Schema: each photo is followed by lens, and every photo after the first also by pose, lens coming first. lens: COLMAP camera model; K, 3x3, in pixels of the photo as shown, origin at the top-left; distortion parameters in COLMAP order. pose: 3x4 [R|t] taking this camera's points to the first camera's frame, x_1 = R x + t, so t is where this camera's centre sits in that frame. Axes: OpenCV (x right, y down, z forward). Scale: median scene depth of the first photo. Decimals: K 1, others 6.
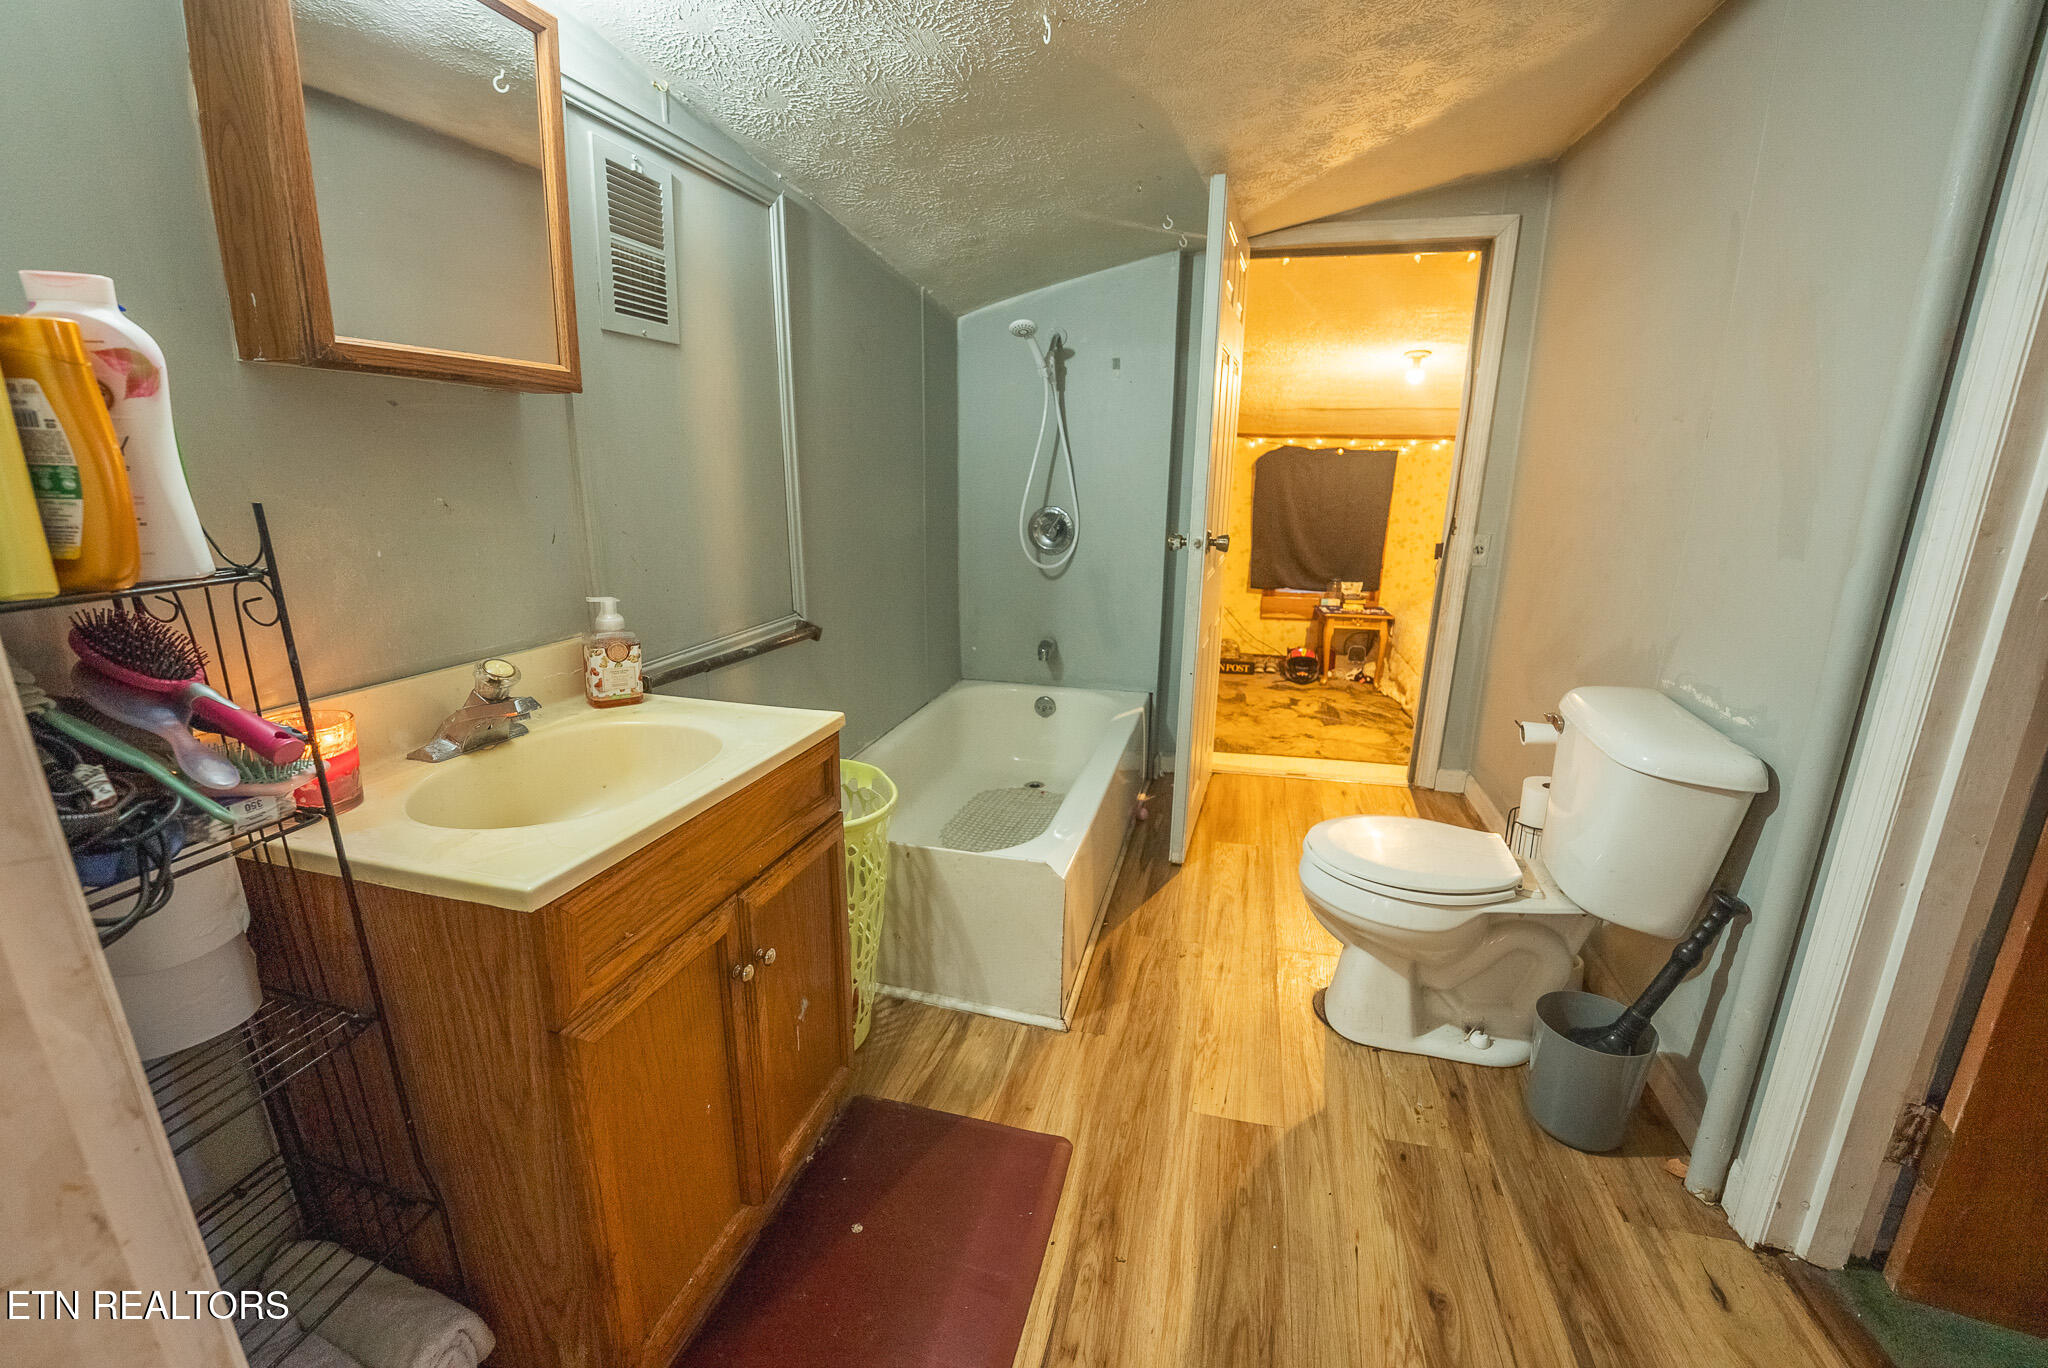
lens RADIAL K [[835.6, 0, 1044.9], [0, 835.6, 688.7], [0, 0, 1]] dist [-0.027259, 0.002690]
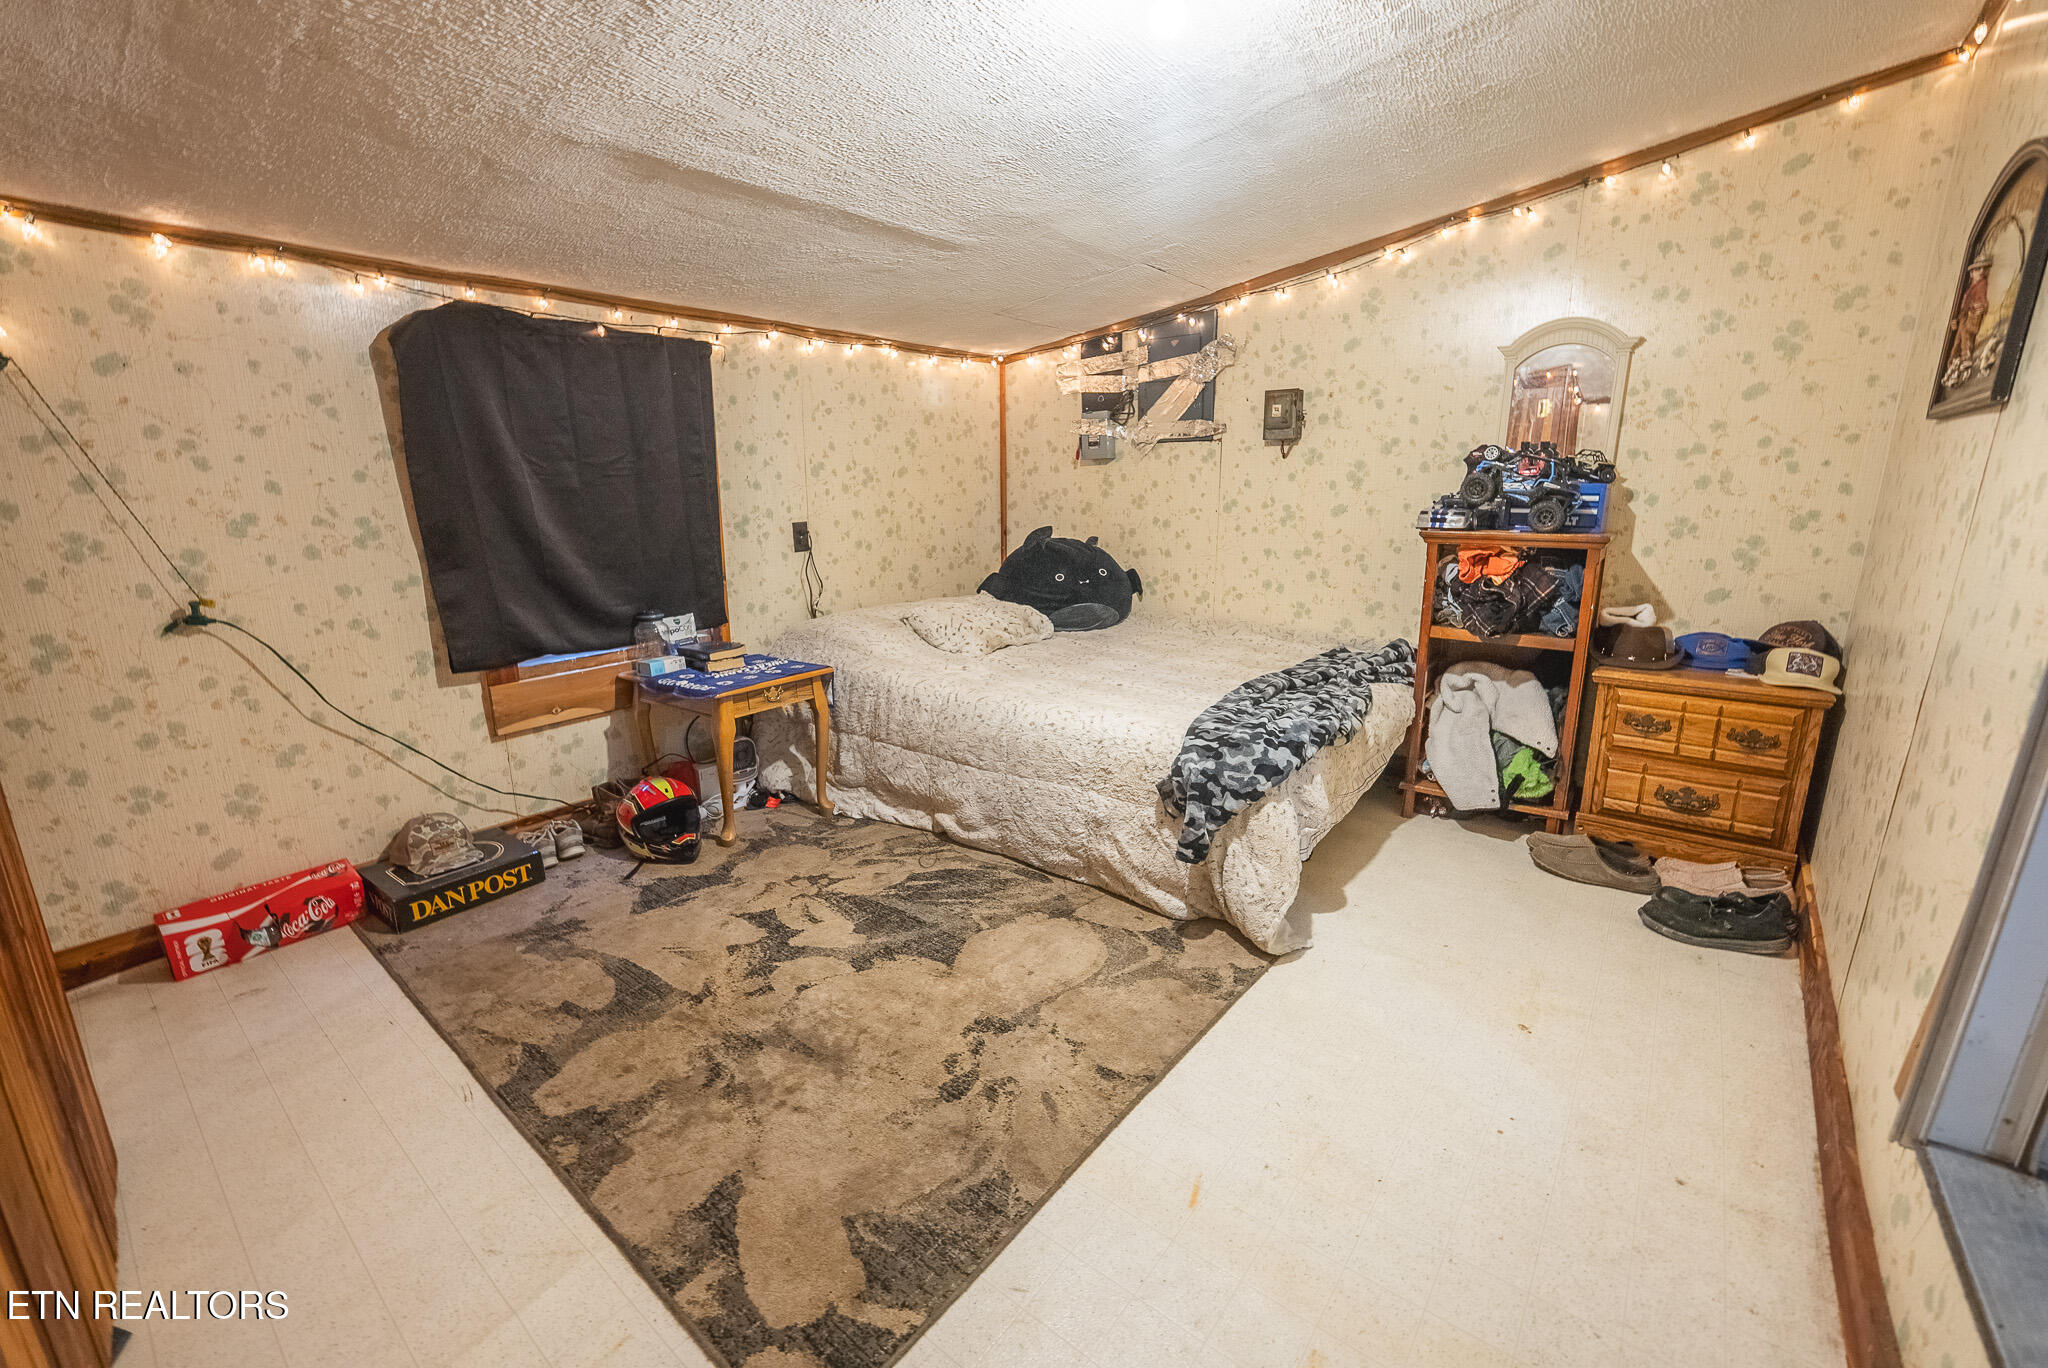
lens RADIAL K [[835.6, 0, 1044.9], [0, 835.6, 688.7], [0, 0, 1]] dist [-0.027259, 0.002690]
pose [[0.423642, -0.235320, 0.874730, 0.027222], [0.241715, 0.960019, 0.141199, -0.107974], [-0.872984, 0.151618, 0.463585, 0.619085]]
